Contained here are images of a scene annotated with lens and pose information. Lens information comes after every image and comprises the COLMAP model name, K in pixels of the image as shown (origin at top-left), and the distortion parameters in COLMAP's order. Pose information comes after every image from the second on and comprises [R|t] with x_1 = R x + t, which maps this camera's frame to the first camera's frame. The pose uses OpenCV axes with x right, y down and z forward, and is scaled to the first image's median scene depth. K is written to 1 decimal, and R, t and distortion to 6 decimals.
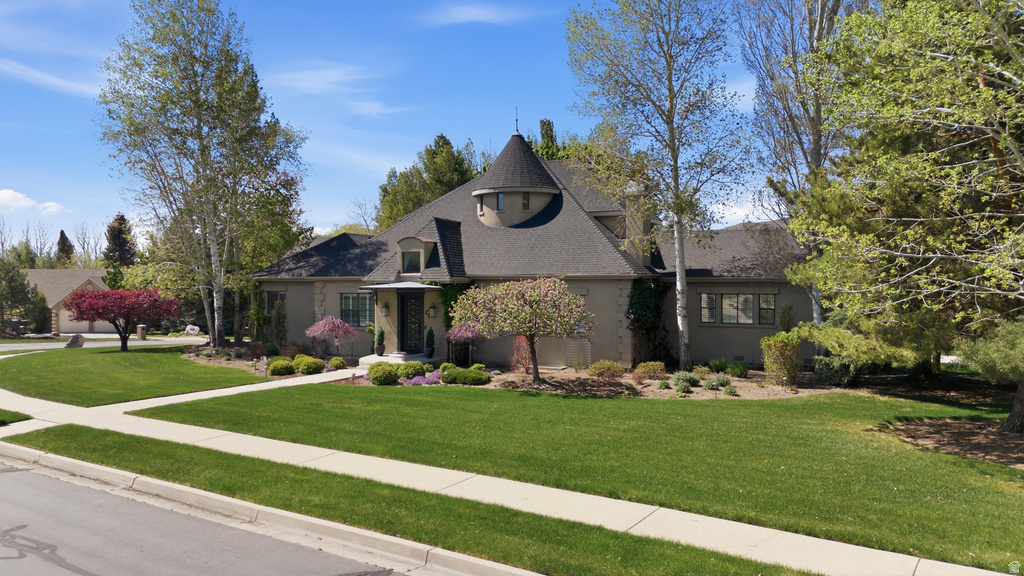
lens RADIAL K [[746.8, 0, 509.4], [0, 746.8, 285.8], [0, 0, 1]] dist [0.077542, -0.071398]
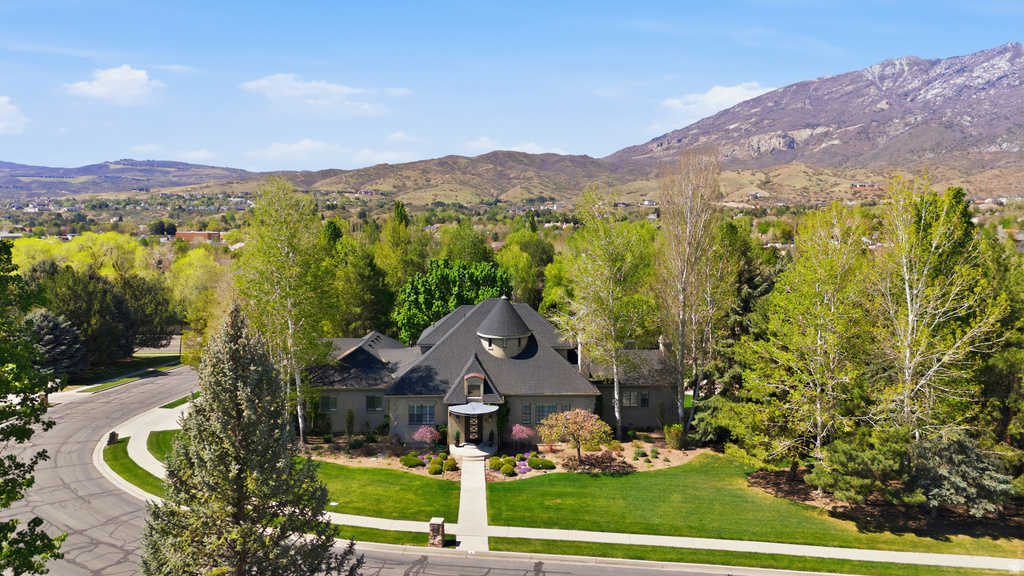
lens RADIAL K [[746.8, 0, 513.1], [0, 746.8, 289.3], [0, 0, 1]] dist [0.077542, -0.071398]
pose [[0.886665, -0.034826, 0.461100, -0.828057], [-0.006446, 0.996132, 0.087631, -0.410497], [-0.462368, -0.080672, 0.883011, -0.529519]]
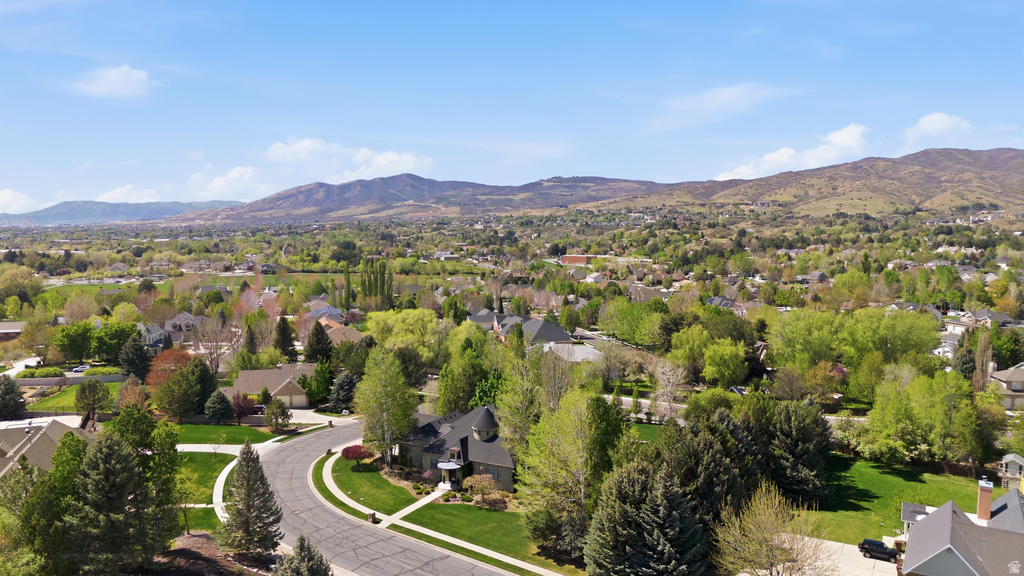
lens RADIAL K [[746.8, 0, 511.7], [0, 746.8, 288.1], [0, 0, 1]] dist [0.077542, -0.071398]
pose [[0.998687, 0.008462, -0.050527, 0.305082], [-0.004346, 0.996701, 0.081040, -1.076653], [0.051046, -0.080714, 0.995429, -2.340871]]
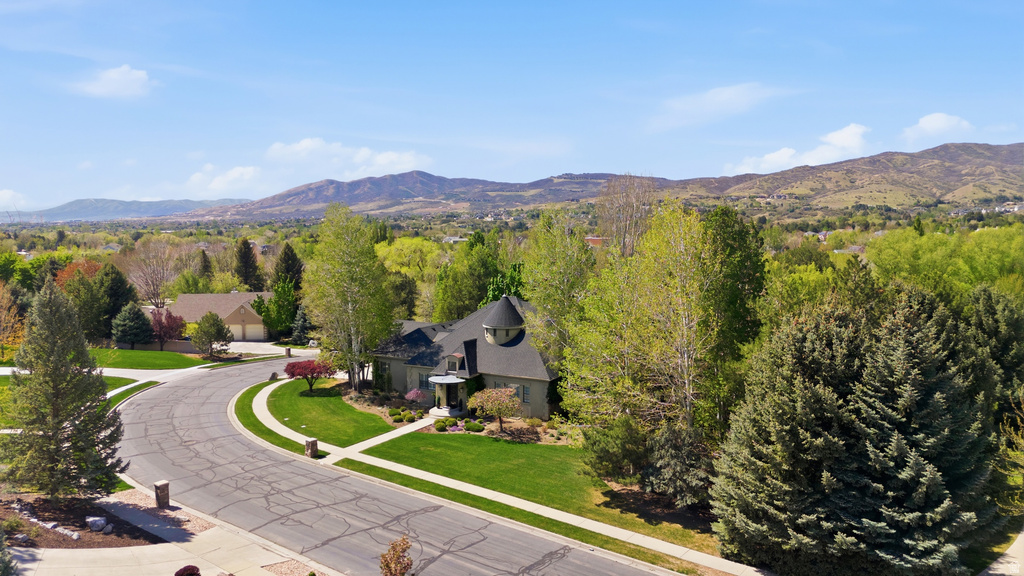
lens RADIAL K [[746.8, 0, 511.7], [0, 746.8, 287.9], [0, 0, 1]] dist [0.077542, -0.071398]
pose [[0.997913, 0.010889, -0.063647, 0.176637], [-0.005666, 0.996643, 0.081675, -0.436127], [0.064323, -0.081144, 0.994625, -1.132719]]
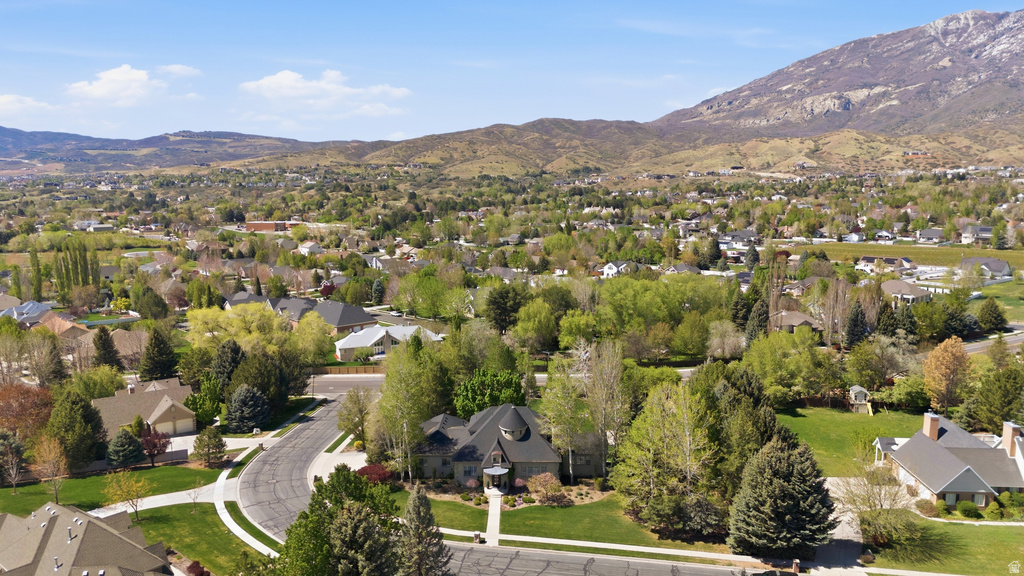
lens RADIAL K [[746.8, 0, 513.5], [0, 746.8, 289.0], [0, 0, 1]] dist [0.077542, -0.071398]
pose [[0.913583, -0.057278, 0.402599, -1.383506], [0.002503, 0.990804, 0.135284, -1.262288], [-0.406645, -0.122585, 0.905325, -2.016407]]
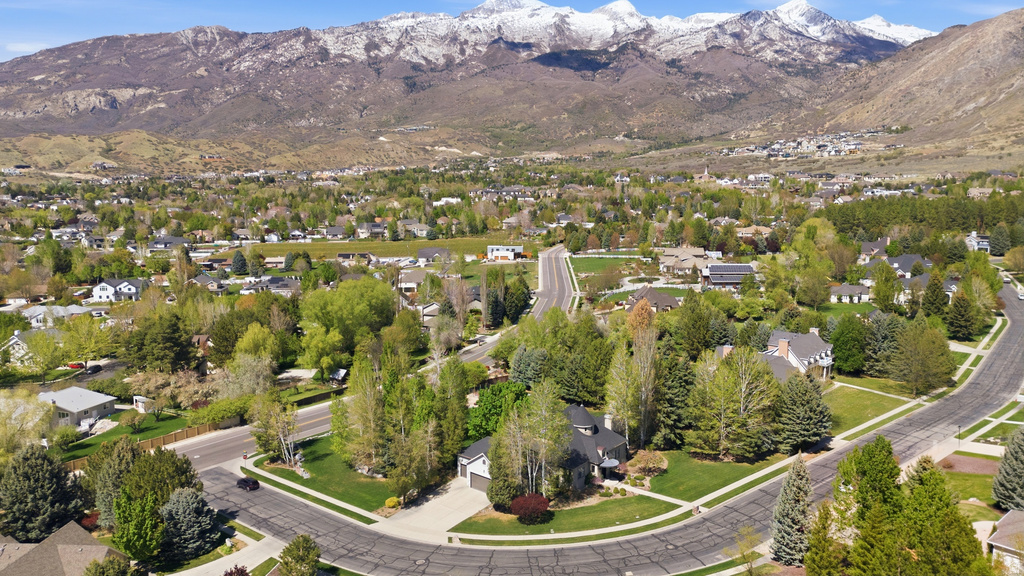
lens RADIAL K [[746.8, 0, 512.6], [0, 746.8, 289.3], [0, 0, 1]] dist [0.077542, -0.071398]
pose [[0.251417, -0.138448, 0.957926, -3.637054], [0.010148, 0.990039, 0.140426, -1.349743], [-0.967826, -0.025584, 0.250317, 0.528977]]
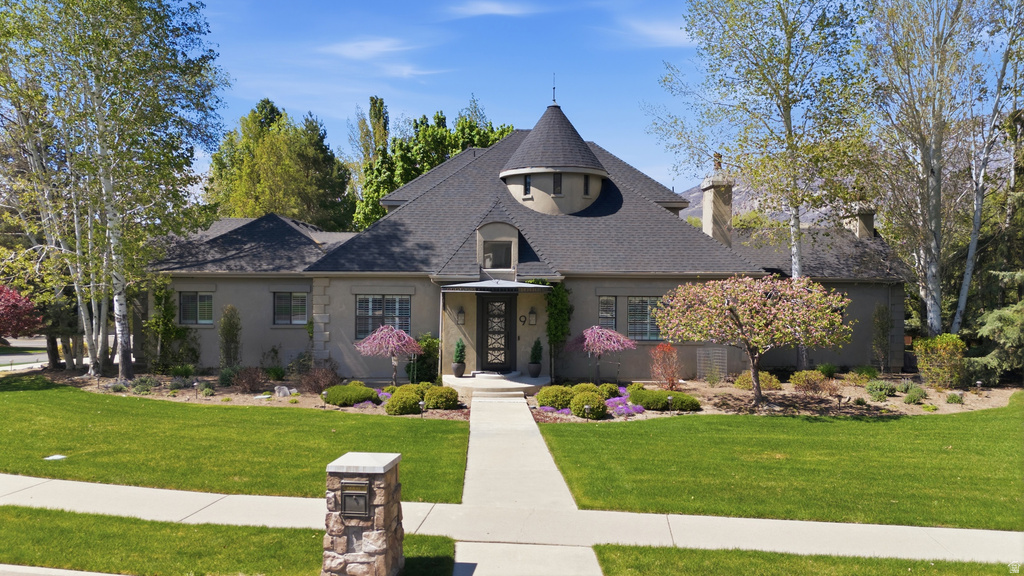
lens RADIAL K [[746.8, 0, 511.9], [0, 746.8, 297.1], [0, 0, 1]] dist [0.077542, -0.071398]
pose [[0.888955, -0.001896, 0.457990, -0.468893], [-0.004795, 0.999898, 0.013448, 0.001940], [-0.457969, -0.014151, 0.888855, 0.304810]]
